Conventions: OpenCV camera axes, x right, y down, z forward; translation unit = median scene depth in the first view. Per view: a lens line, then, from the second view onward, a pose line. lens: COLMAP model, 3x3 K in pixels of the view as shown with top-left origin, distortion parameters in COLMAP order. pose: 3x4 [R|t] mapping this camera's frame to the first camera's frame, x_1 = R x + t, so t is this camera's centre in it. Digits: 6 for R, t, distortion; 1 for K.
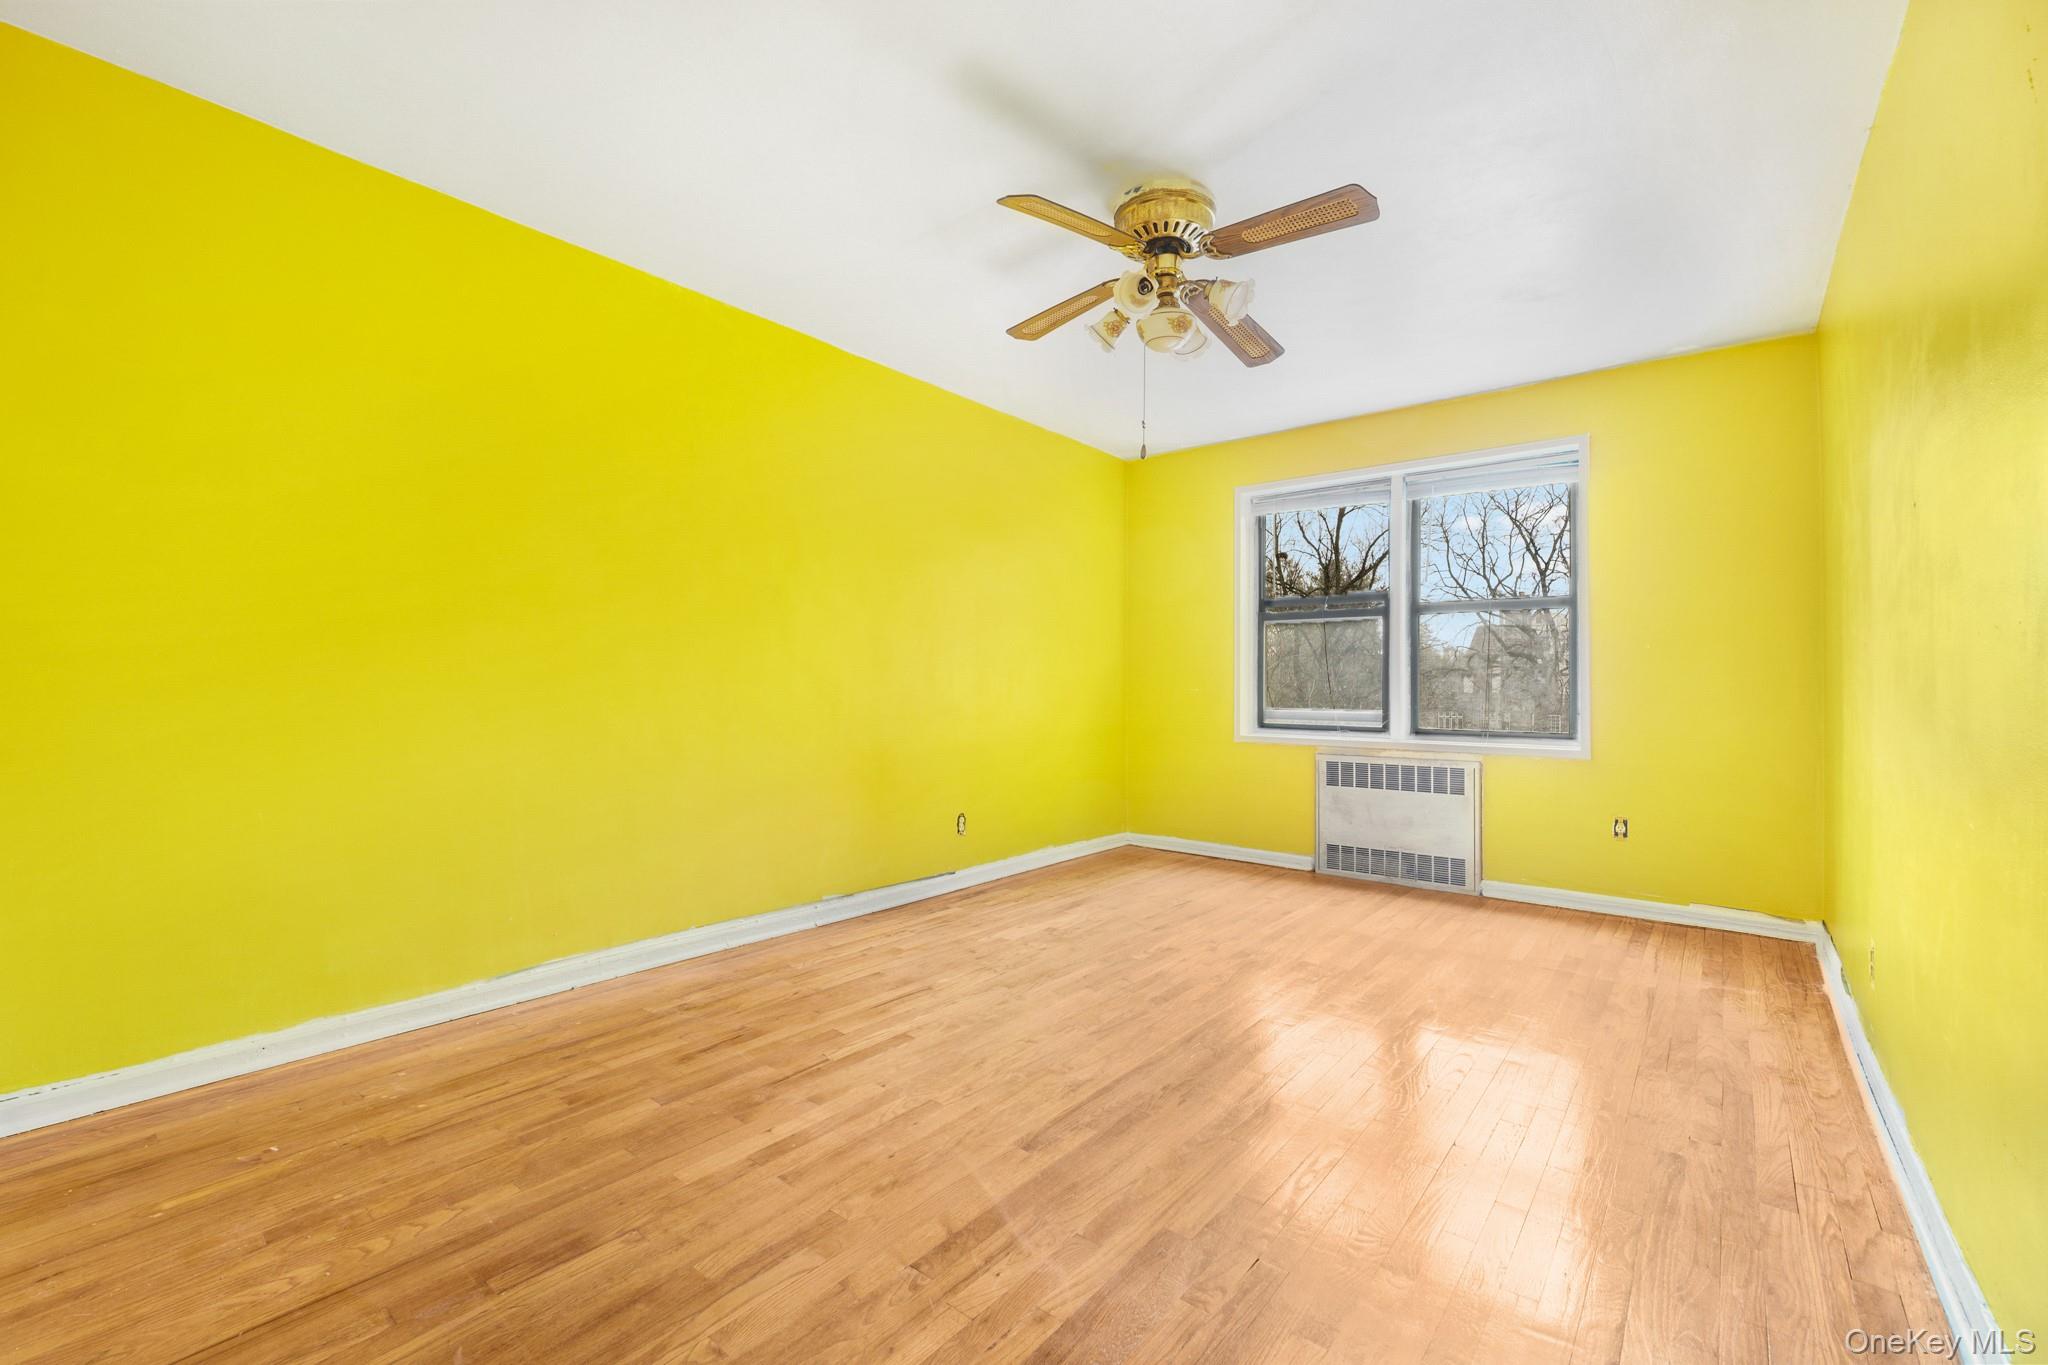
lens RADIAL K [[866.9, 0, 1024.0], [0, 866.9, 682.5], [0, 0, 1]] dist [-0.000886, 0.000610]
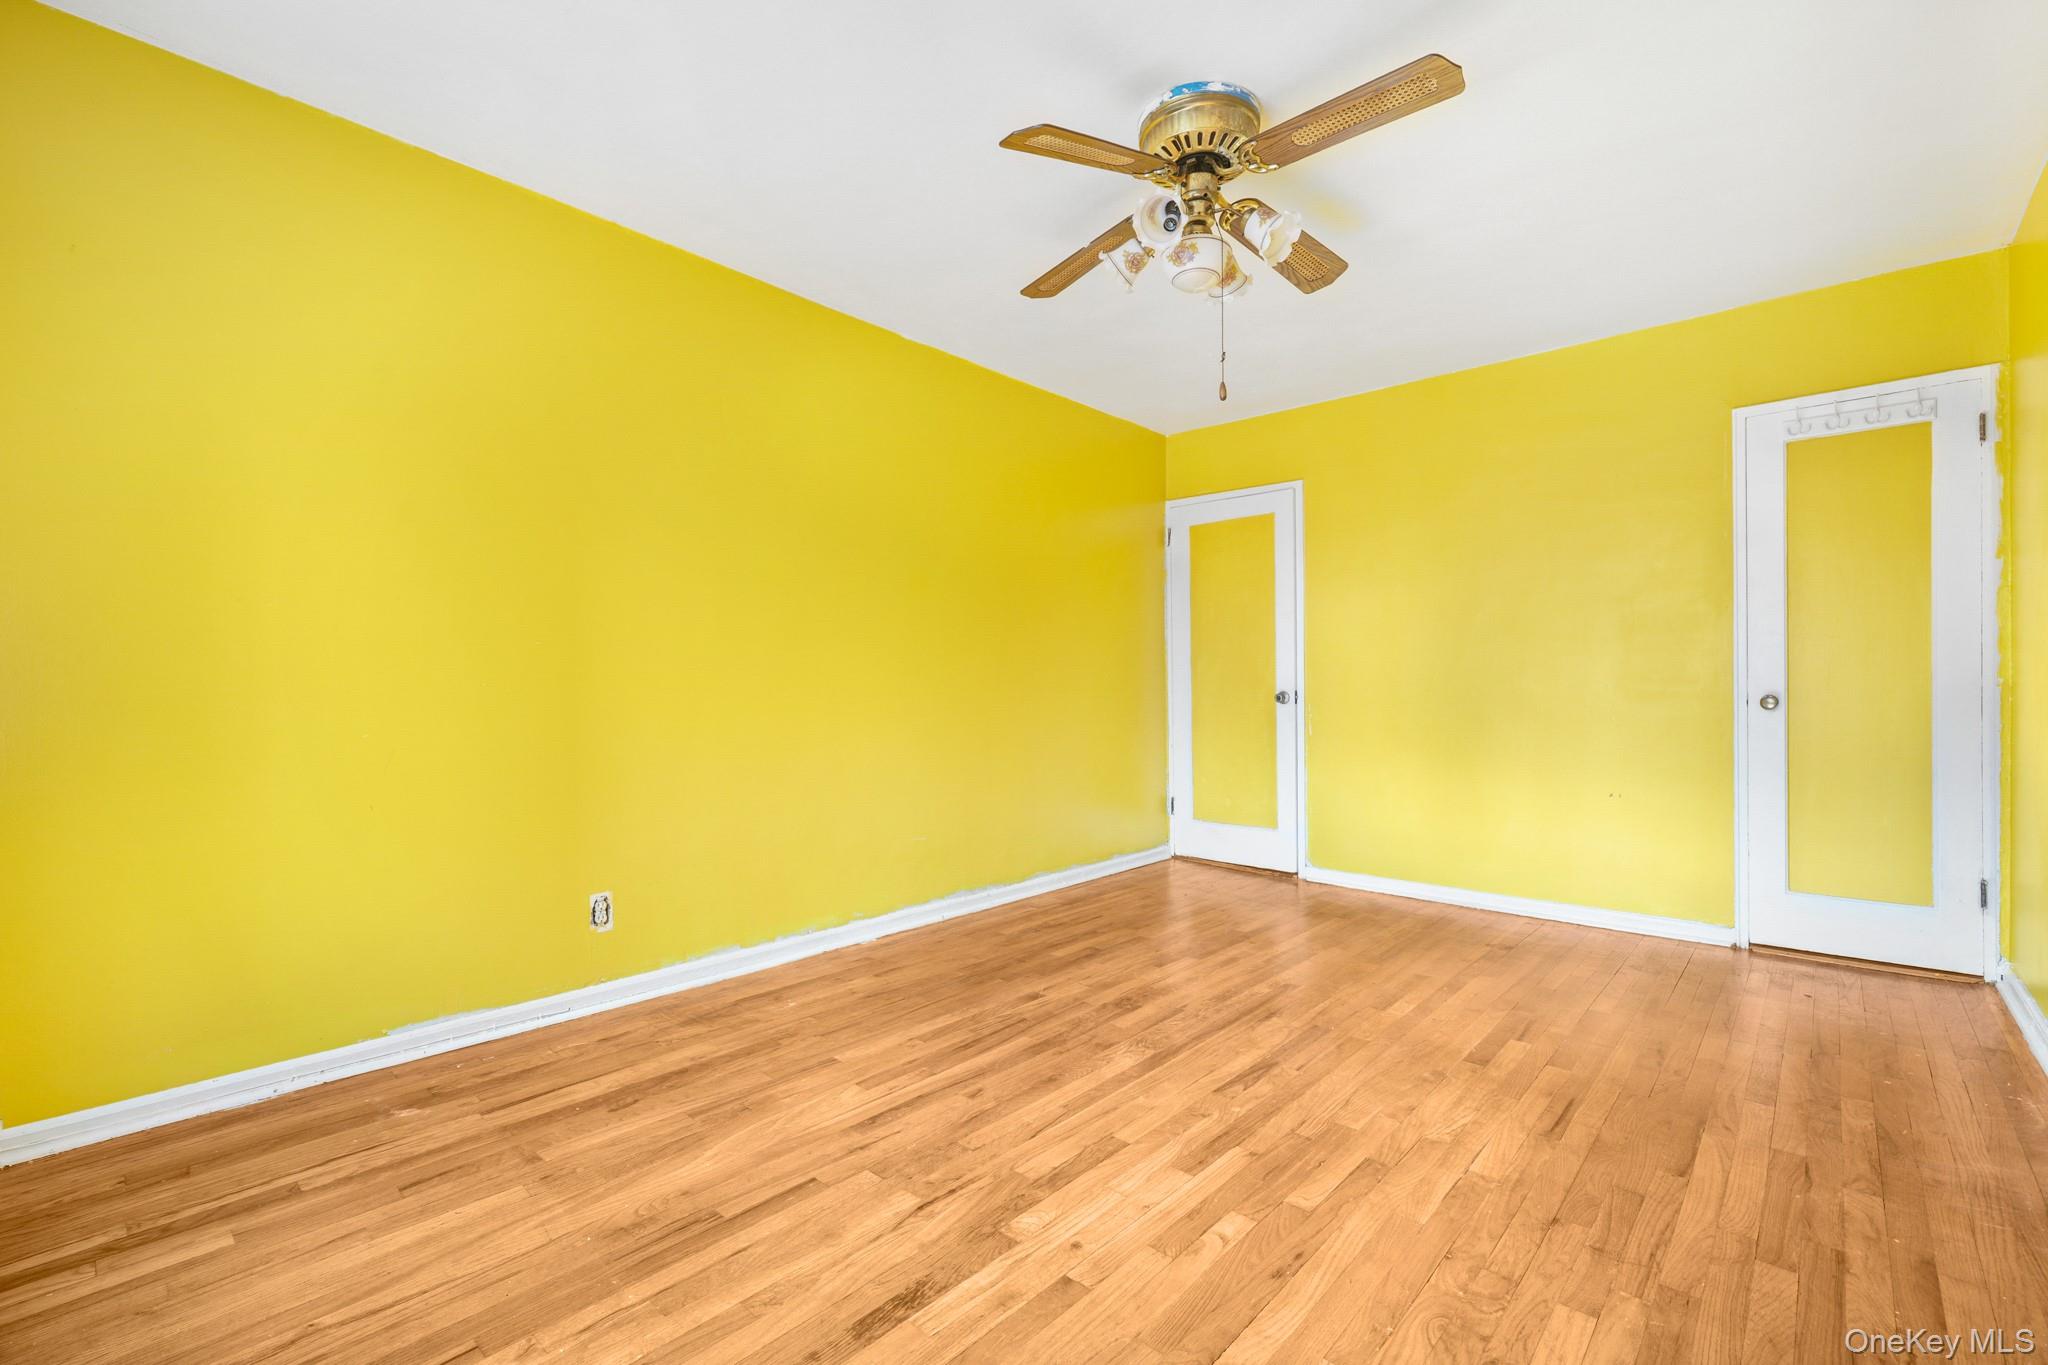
lens RADIAL K [[866.9, 0, 1024.0], [0, 866.9, 682.5], [0, 0, 1]] dist [-0.000886, 0.000610]
pose [[-0.998285, -0.007034, 0.058121, 0.180623], [-0.007605, 0.999925, -0.009620, 0.007889], [-0.058049, -0.010045, -0.998263, 1.195203]]
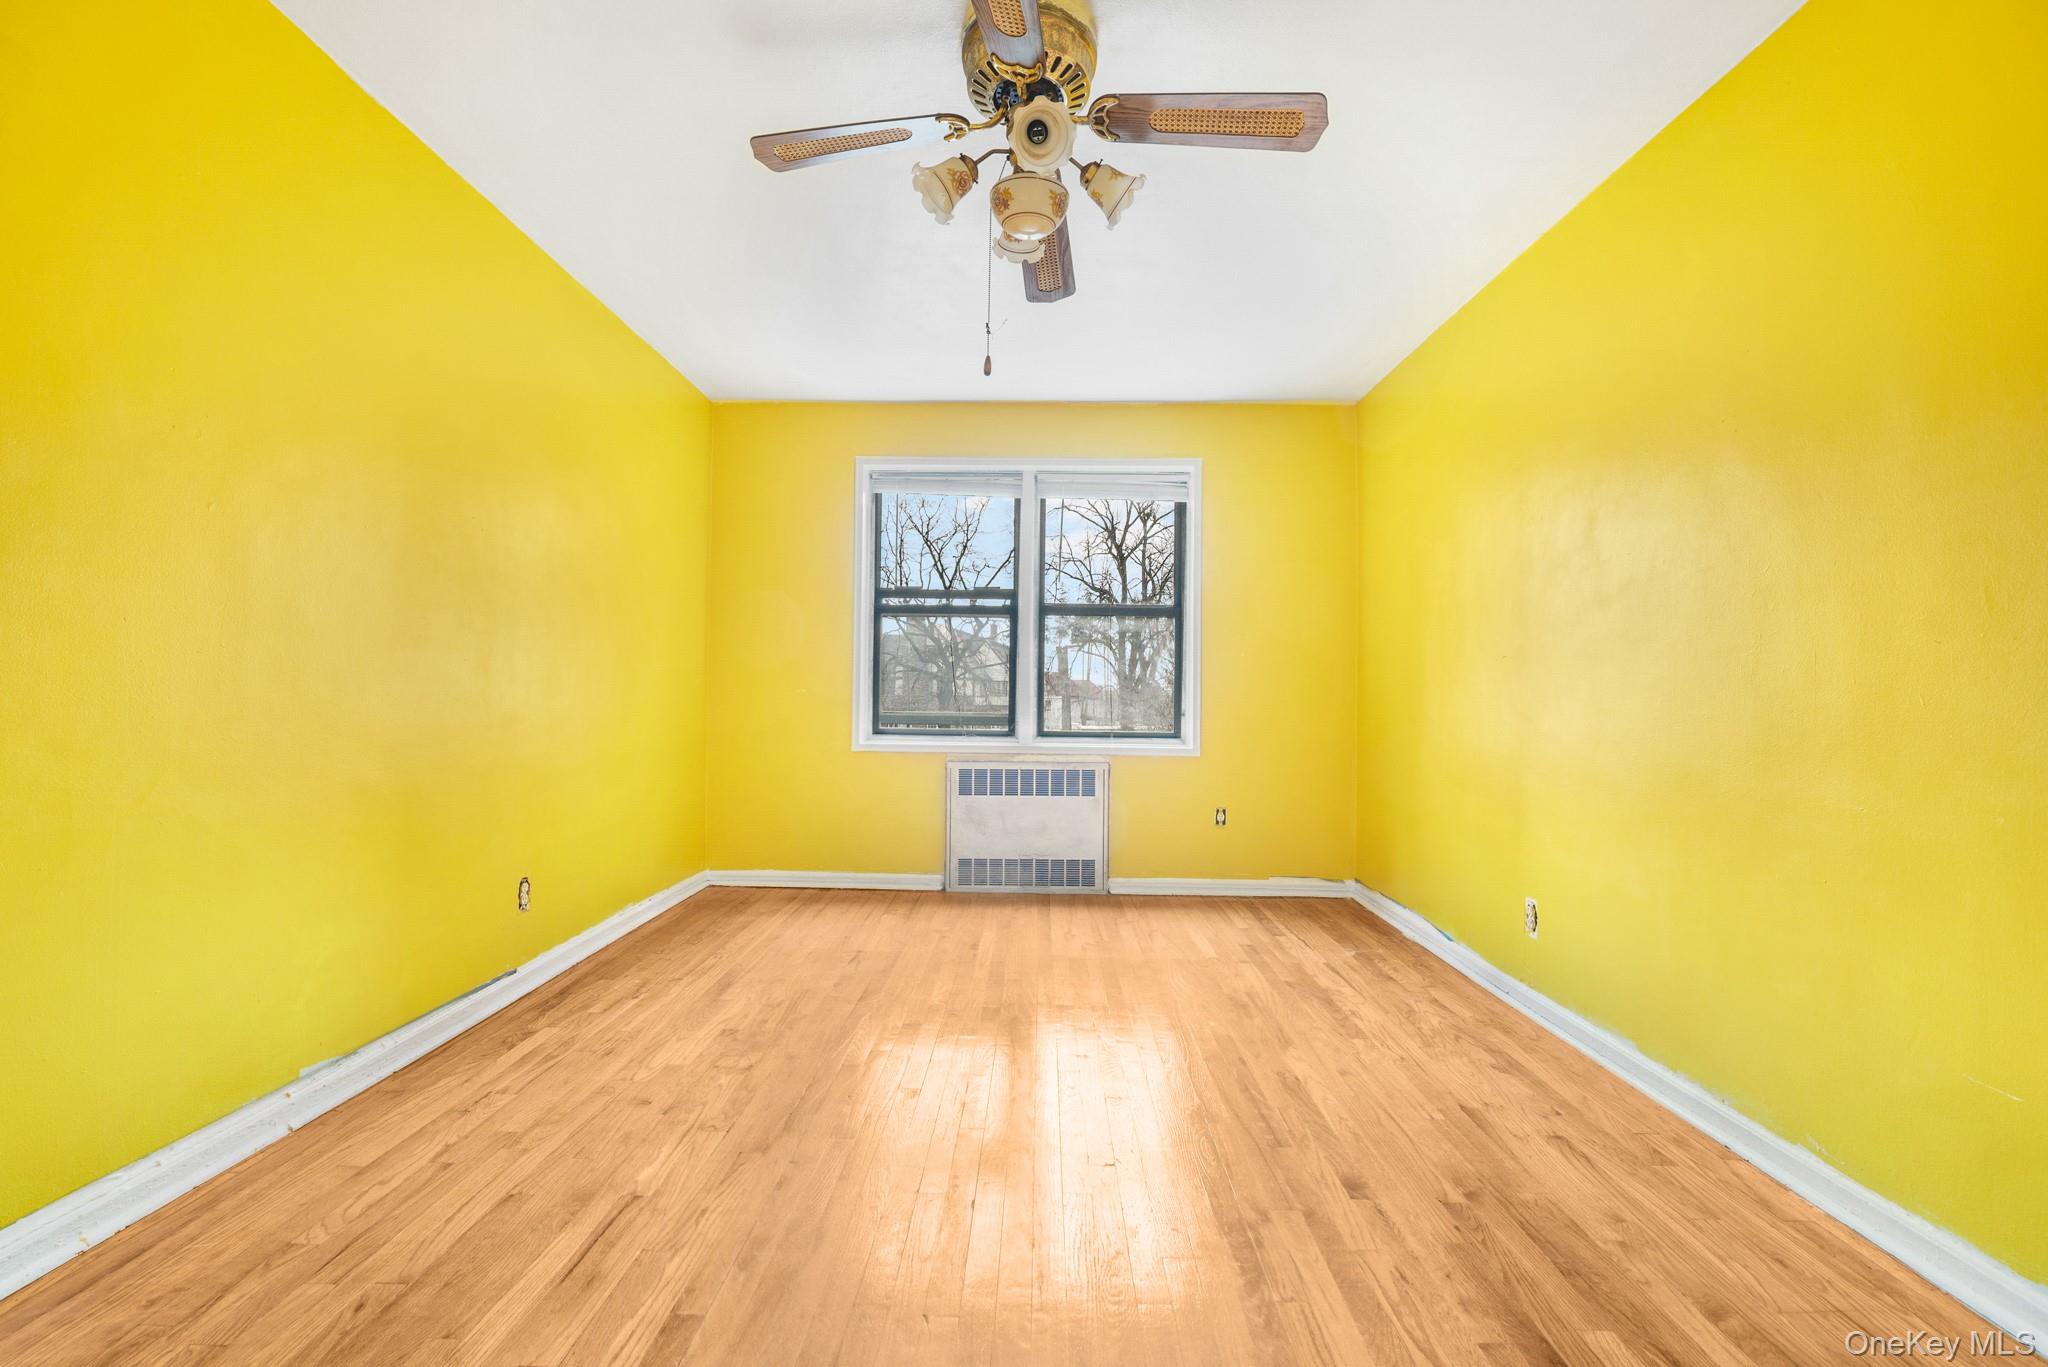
lens RADIAL K [[866.9, 0, 1024.0], [0, 866.9, 683.5], [0, 0, 1]] dist [-0.000886, 0.000610]
pose [[0.786917, 0.010090, 0.616976, -0.189086], [-0.010282, 0.999942, -0.003238, 0.002675], [-0.616973, -0.003796, 0.786975, 0.265379]]
